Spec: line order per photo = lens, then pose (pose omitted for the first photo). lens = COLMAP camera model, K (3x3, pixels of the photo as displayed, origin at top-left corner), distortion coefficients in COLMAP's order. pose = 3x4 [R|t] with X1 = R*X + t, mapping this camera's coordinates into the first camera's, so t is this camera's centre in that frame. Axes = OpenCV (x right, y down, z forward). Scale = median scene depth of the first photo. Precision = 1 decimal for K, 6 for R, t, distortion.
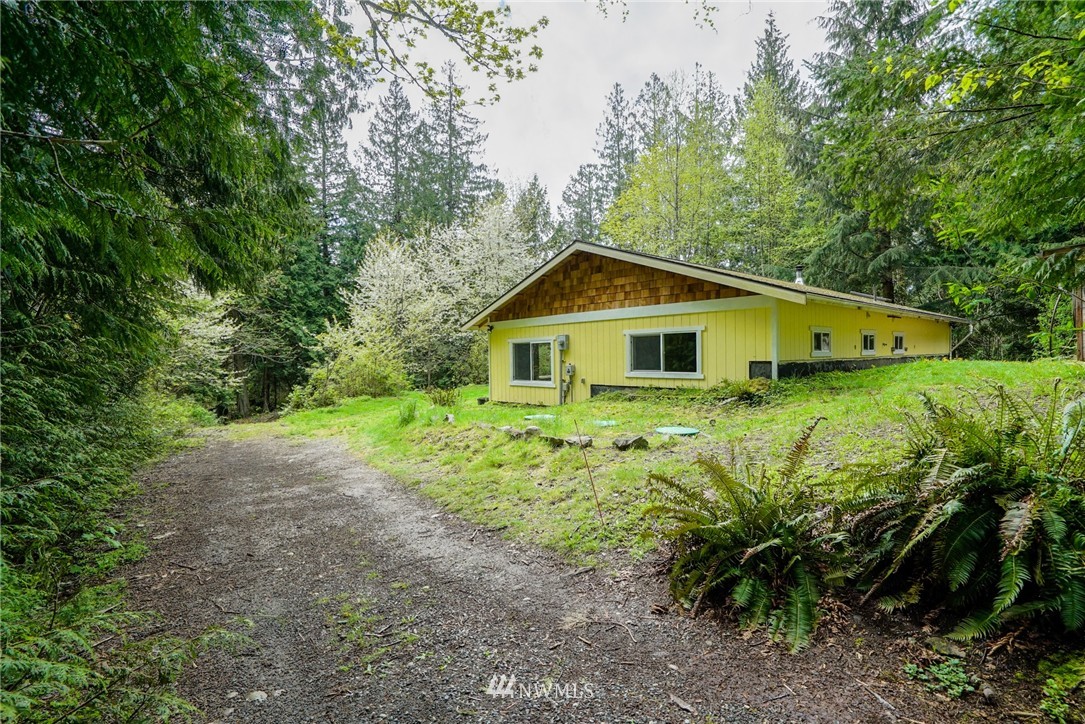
lens RADIAL K [[504.2, 0, 542.6], [0, 504.2, 362.5], [0, 0, 1]] dist [-0.059036, 0.023216]
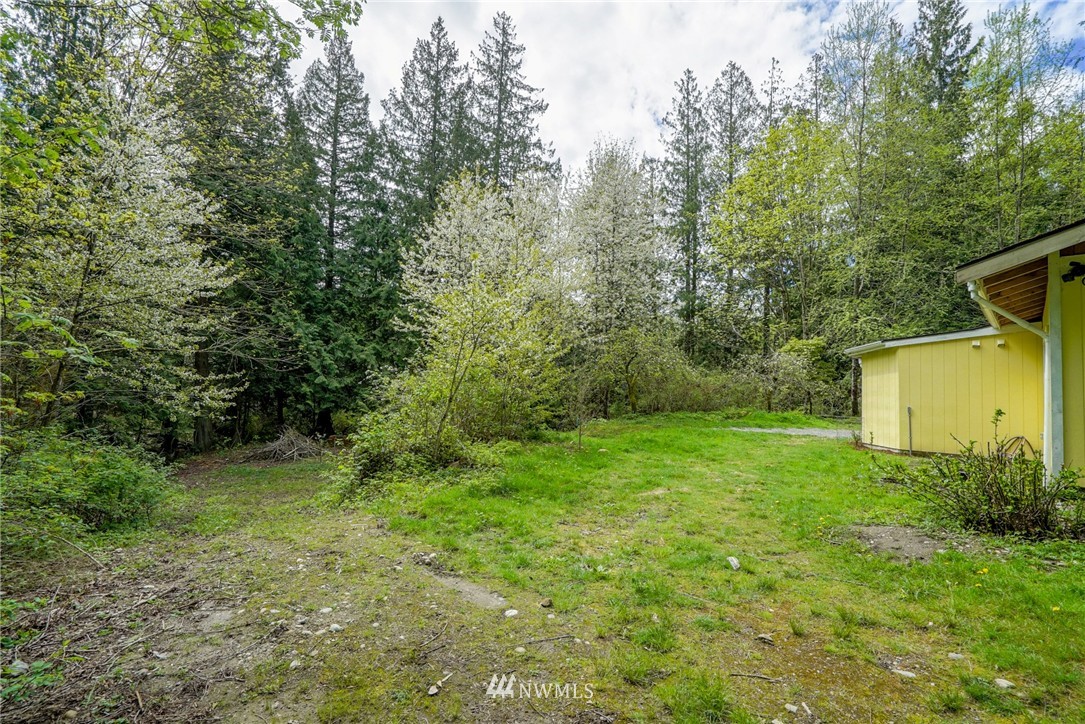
lens RADIAL K [[504.2, 0, 542.6], [0, 504.2, 362.5], [0, 0, 1]] dist [-0.059036, 0.023216]
pose [[0.996060, 0.049790, 0.073391, -0.158035], [-0.044953, 0.996797, -0.066147, 0.010163], [-0.076450, 0.062587, 0.995107, 0.231952]]
